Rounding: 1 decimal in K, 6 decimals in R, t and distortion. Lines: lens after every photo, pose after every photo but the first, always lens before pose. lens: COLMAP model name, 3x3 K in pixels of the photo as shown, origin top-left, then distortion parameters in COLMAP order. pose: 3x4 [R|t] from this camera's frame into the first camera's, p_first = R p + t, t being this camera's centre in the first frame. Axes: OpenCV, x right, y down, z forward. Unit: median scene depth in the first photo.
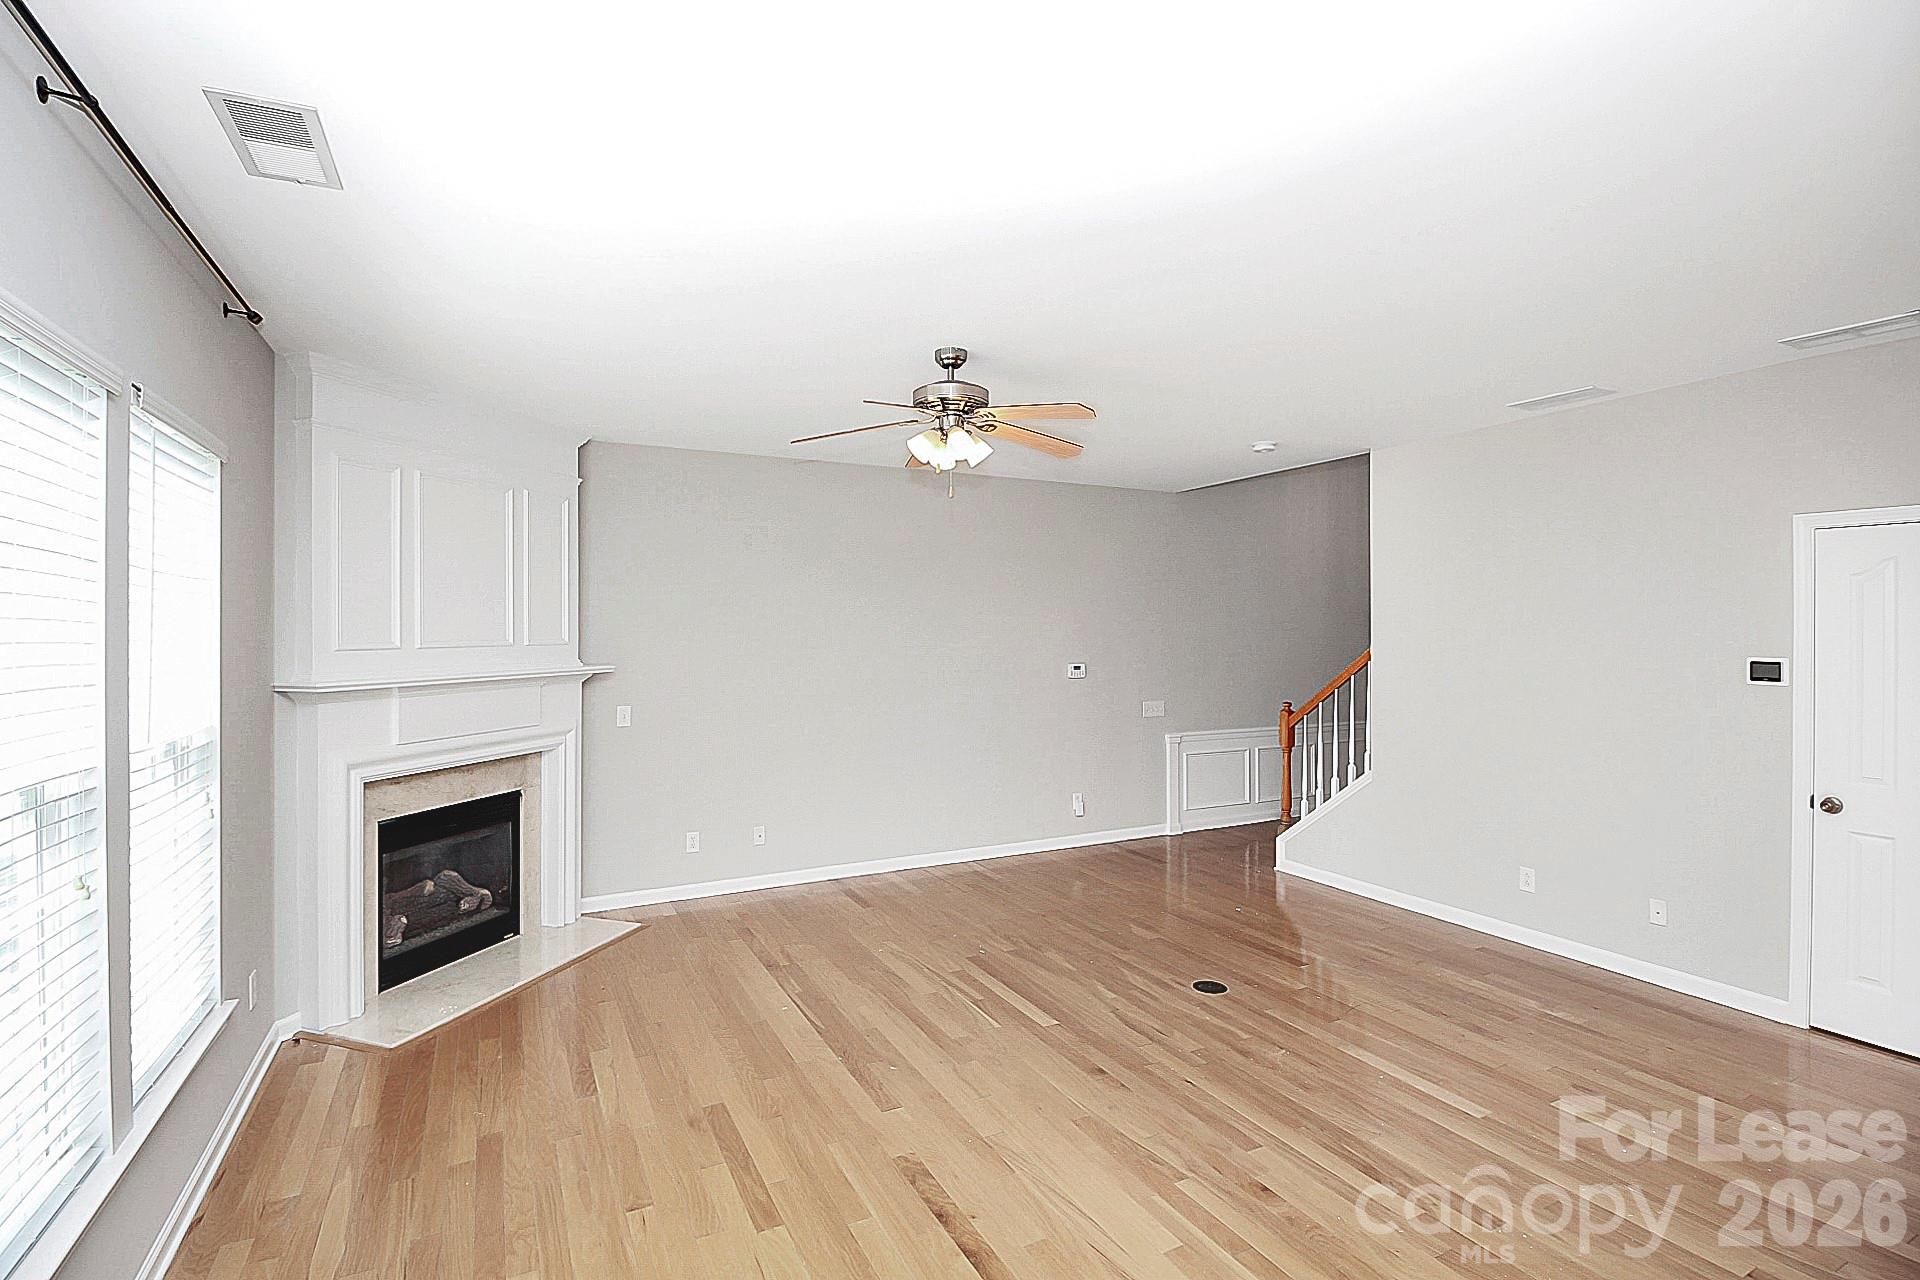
lens RADIAL K [[897.9, 0, 941.0], [0, 897.9, 631.3], [0, 0, 1]] dist [0.002237, -0.014884]
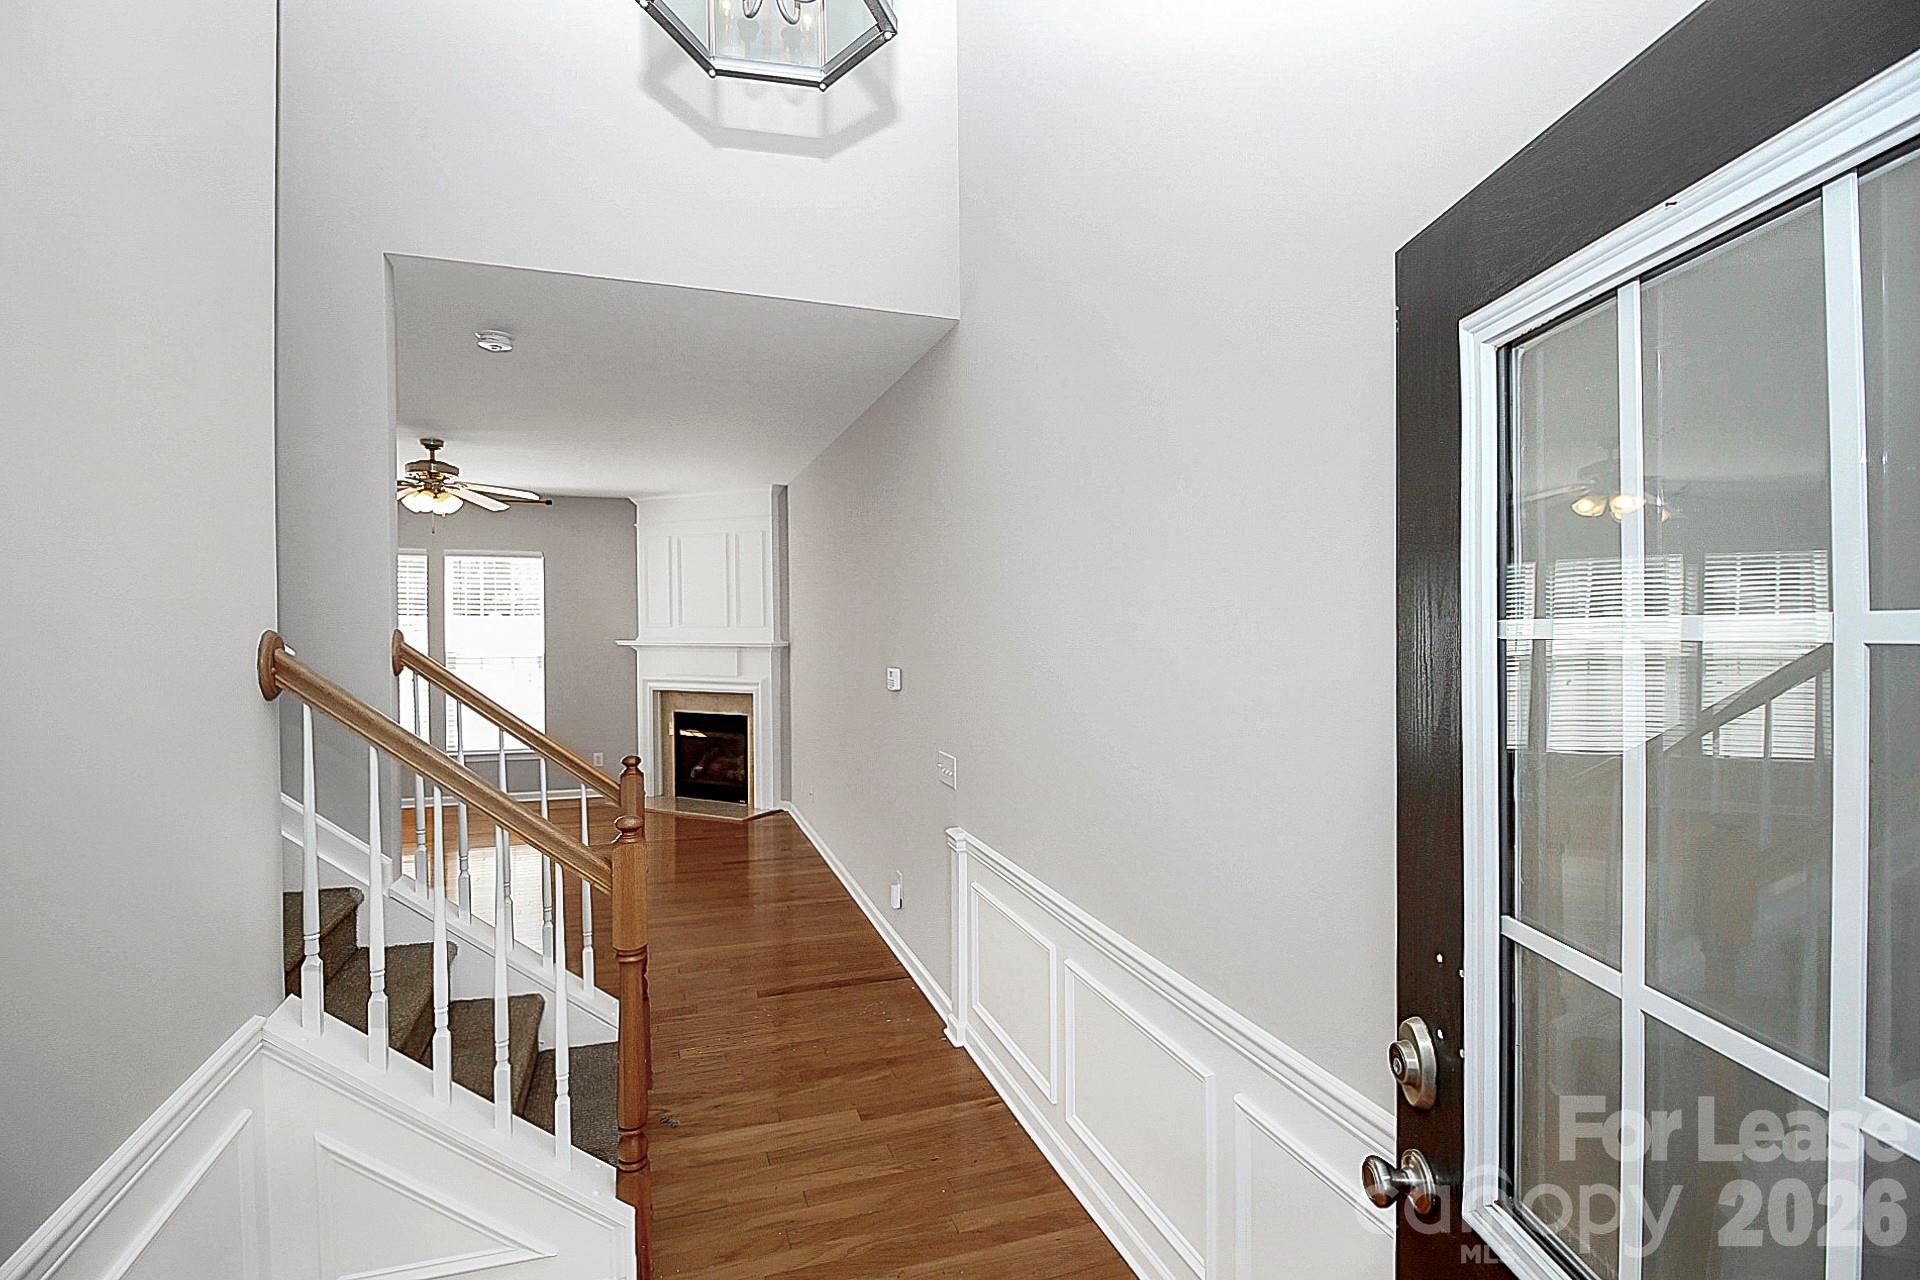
lens RADIAL K [[897.9, 0, 941.0], [0, 897.9, 631.3], [0, 0, 1]] dist [0.002237, -0.014884]
pose [[-0.140328, 0.010448, -0.990050, 1.135472], [0.003184, 0.999944, 0.010101, 0.008957], [0.990100, -0.001734, -0.140354, 1.643562]]
